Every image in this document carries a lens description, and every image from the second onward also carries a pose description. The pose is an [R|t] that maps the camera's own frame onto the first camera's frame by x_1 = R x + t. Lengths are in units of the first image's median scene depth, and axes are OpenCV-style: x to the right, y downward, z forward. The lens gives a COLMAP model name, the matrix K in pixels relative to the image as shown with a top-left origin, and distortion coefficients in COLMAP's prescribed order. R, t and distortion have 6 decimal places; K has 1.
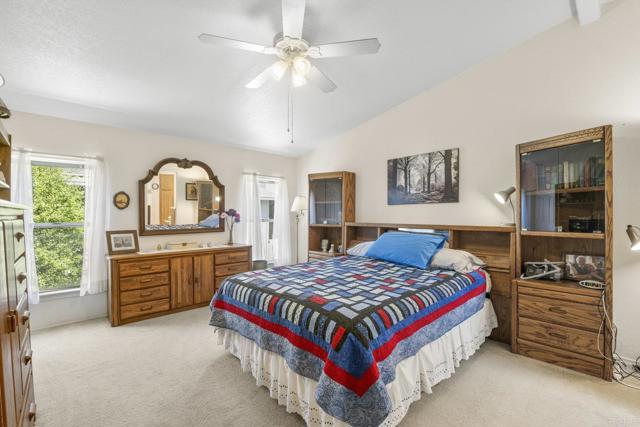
lens RADIAL K [[281.4, 0, 320.8], [0, 281.4, 217.8], [0, 0, 1]] dist [-0.006906, -0.002240]
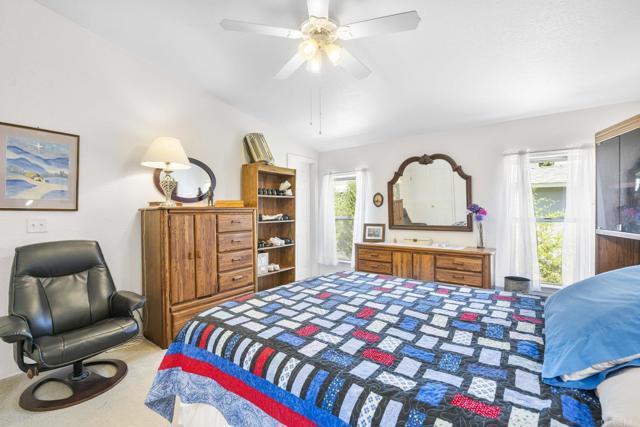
lens RADIAL K [[281.4, 0, 318.2], [0, 281.4, 210.8], [0, 0, 1]] dist [-0.006906, -0.002240]
pose [[0.162651, 0.000241, -0.986684, 0.436066], [-0.008150, 0.999966, -0.001100, -0.008281], [0.986650, 0.008220, 0.162648, 0.467918]]
